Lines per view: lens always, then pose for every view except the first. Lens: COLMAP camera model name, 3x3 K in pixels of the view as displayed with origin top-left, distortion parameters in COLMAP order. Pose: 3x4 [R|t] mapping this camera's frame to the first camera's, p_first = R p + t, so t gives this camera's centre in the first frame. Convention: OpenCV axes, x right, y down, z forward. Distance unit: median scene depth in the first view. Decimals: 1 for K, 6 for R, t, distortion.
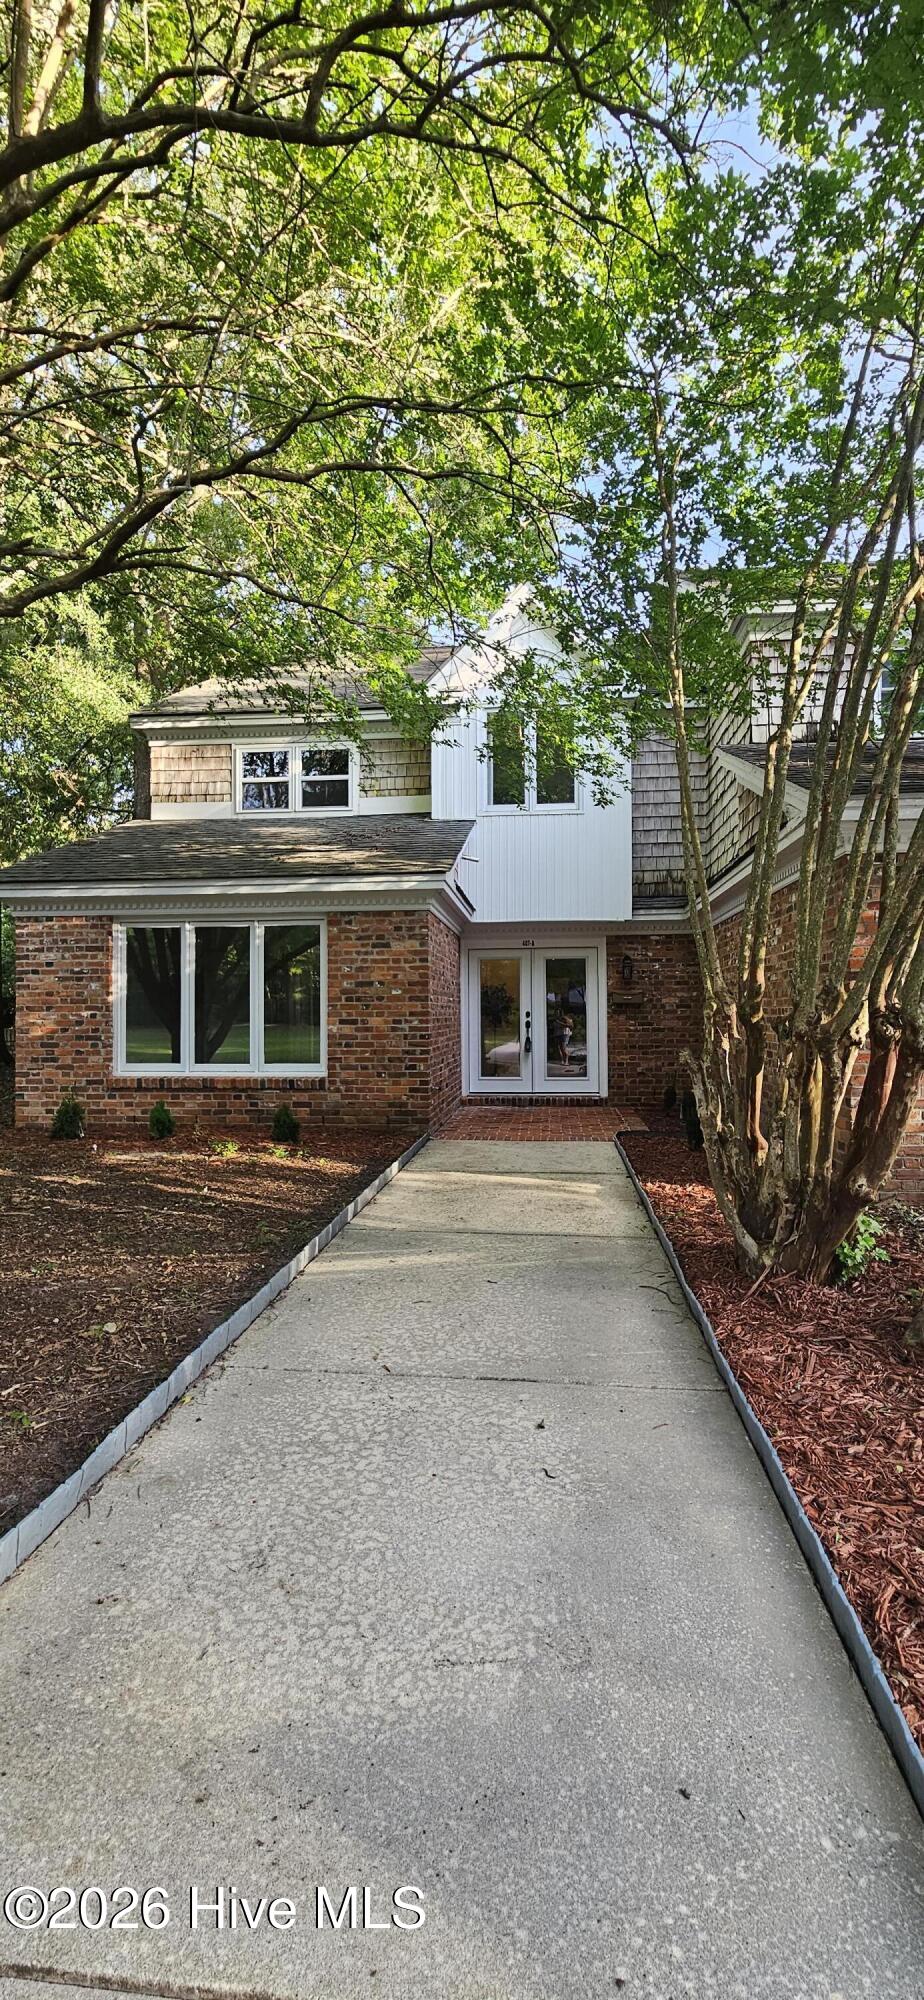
lens RADIAL K [[835.8, 0, 489.5], [0, 835.8, 996.0], [0, 0, 1]] dist [-0.000082, -0.000015]
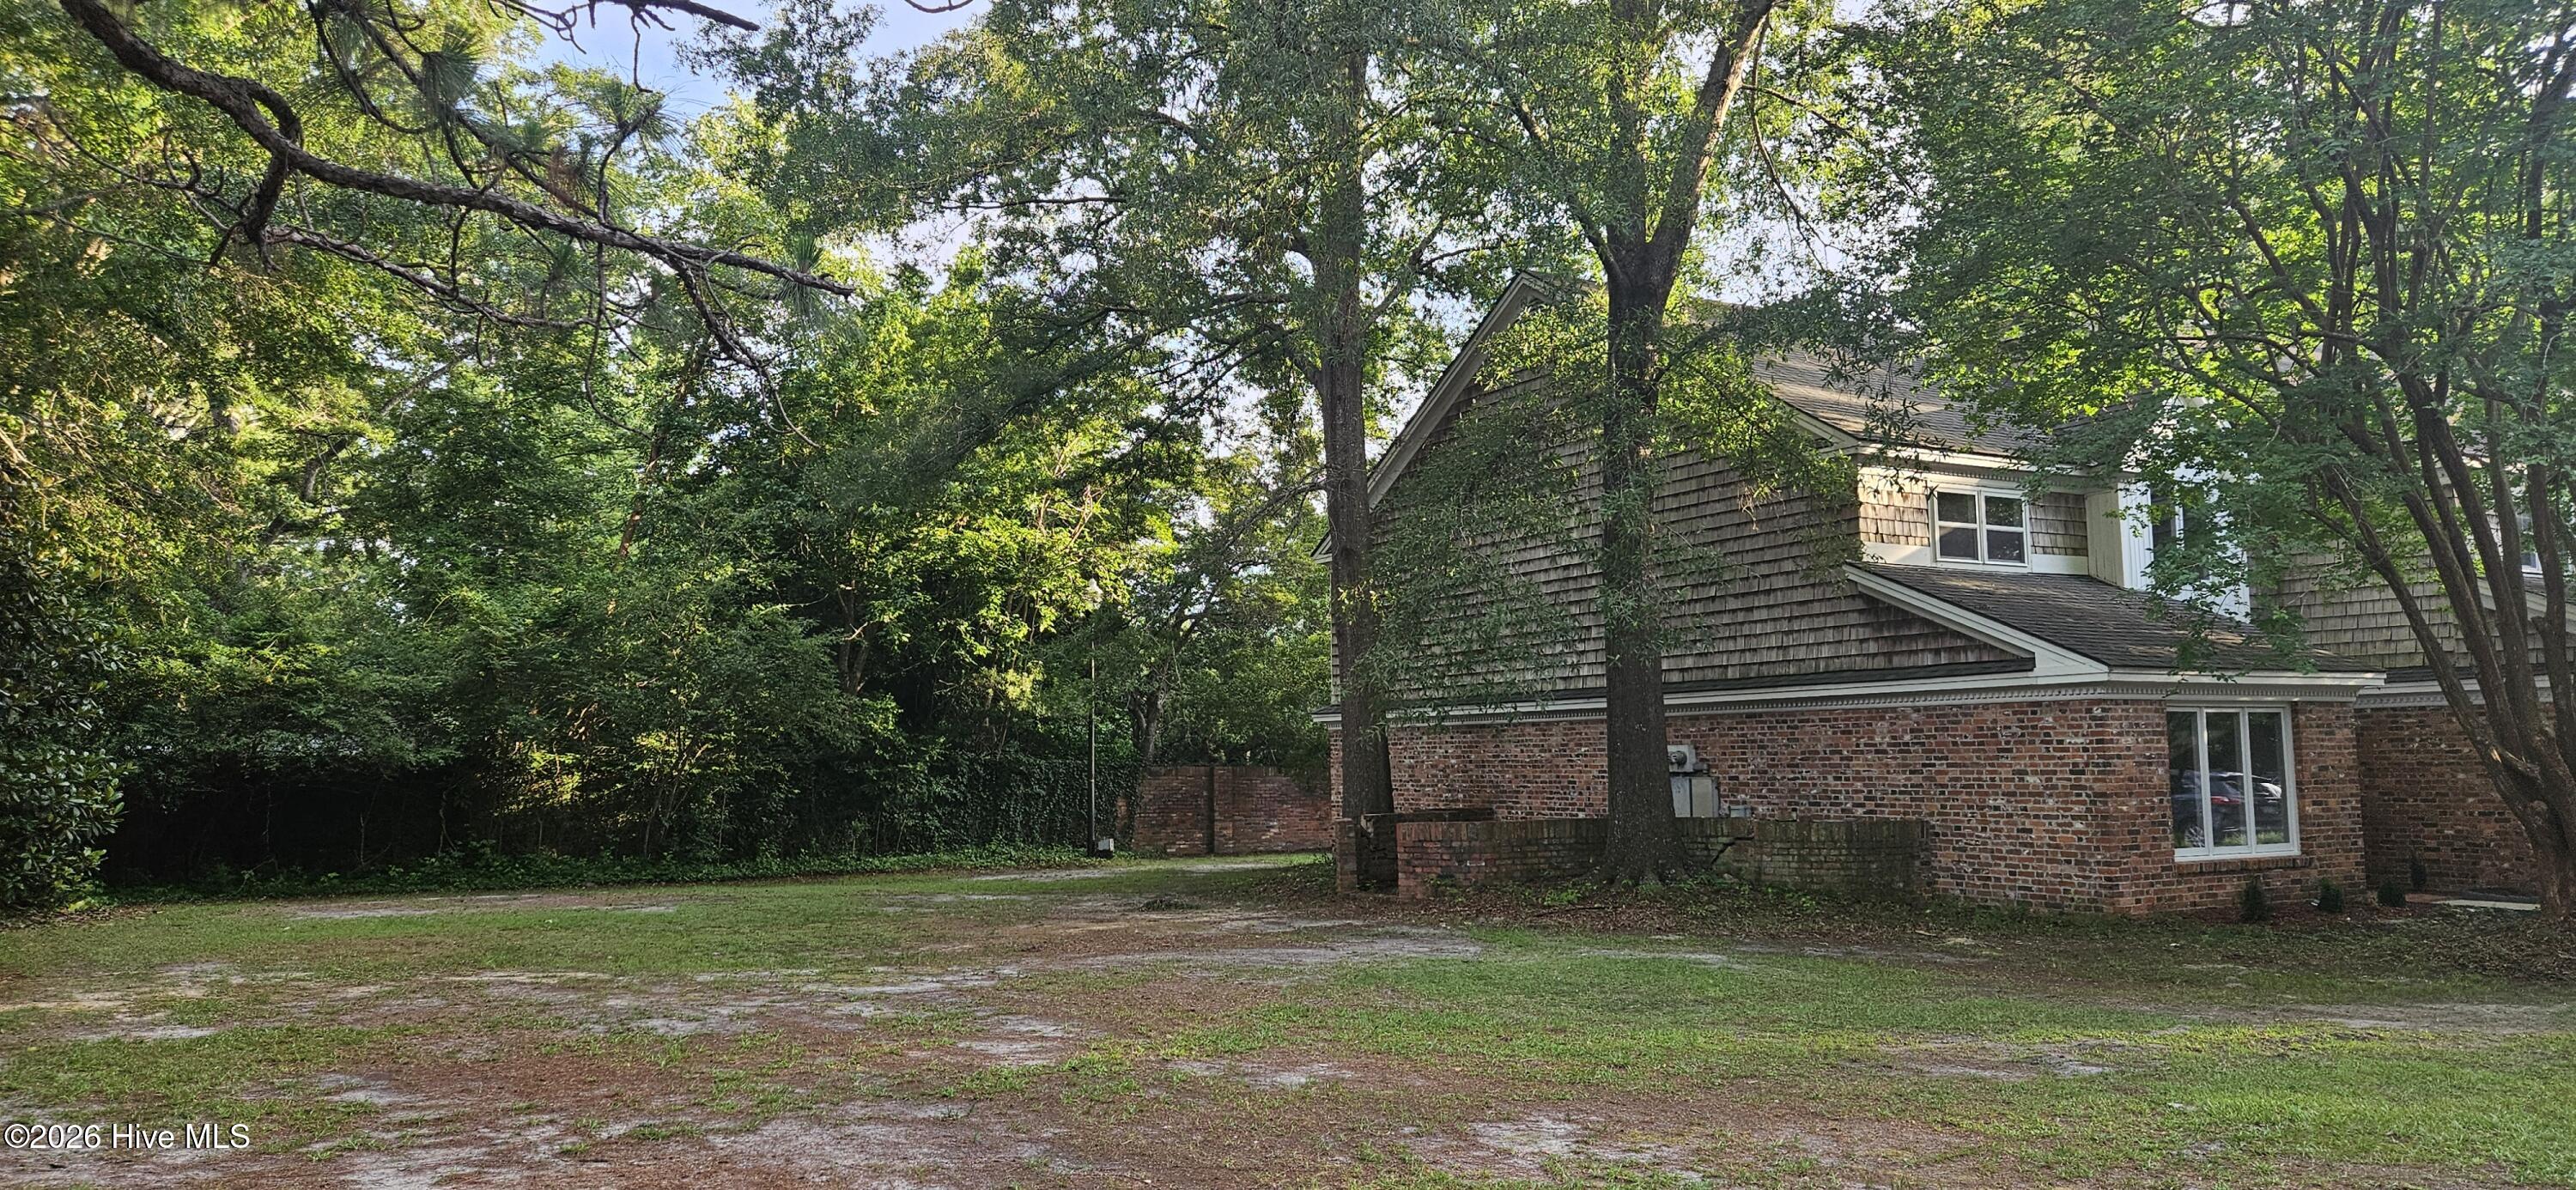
lens RADIAL K [[1748.6, 0, 1320.3], [0, 1748.6, 586.4], [0, 0, 1]] dist [0.068120, -0.038202]
pose [[0.816170, 0.050306, 0.575617, -2.549239], [-0.003134, 0.996574, -0.082651, -0.054154], [-0.577803, 0.065653, 0.813532, -0.155223]]
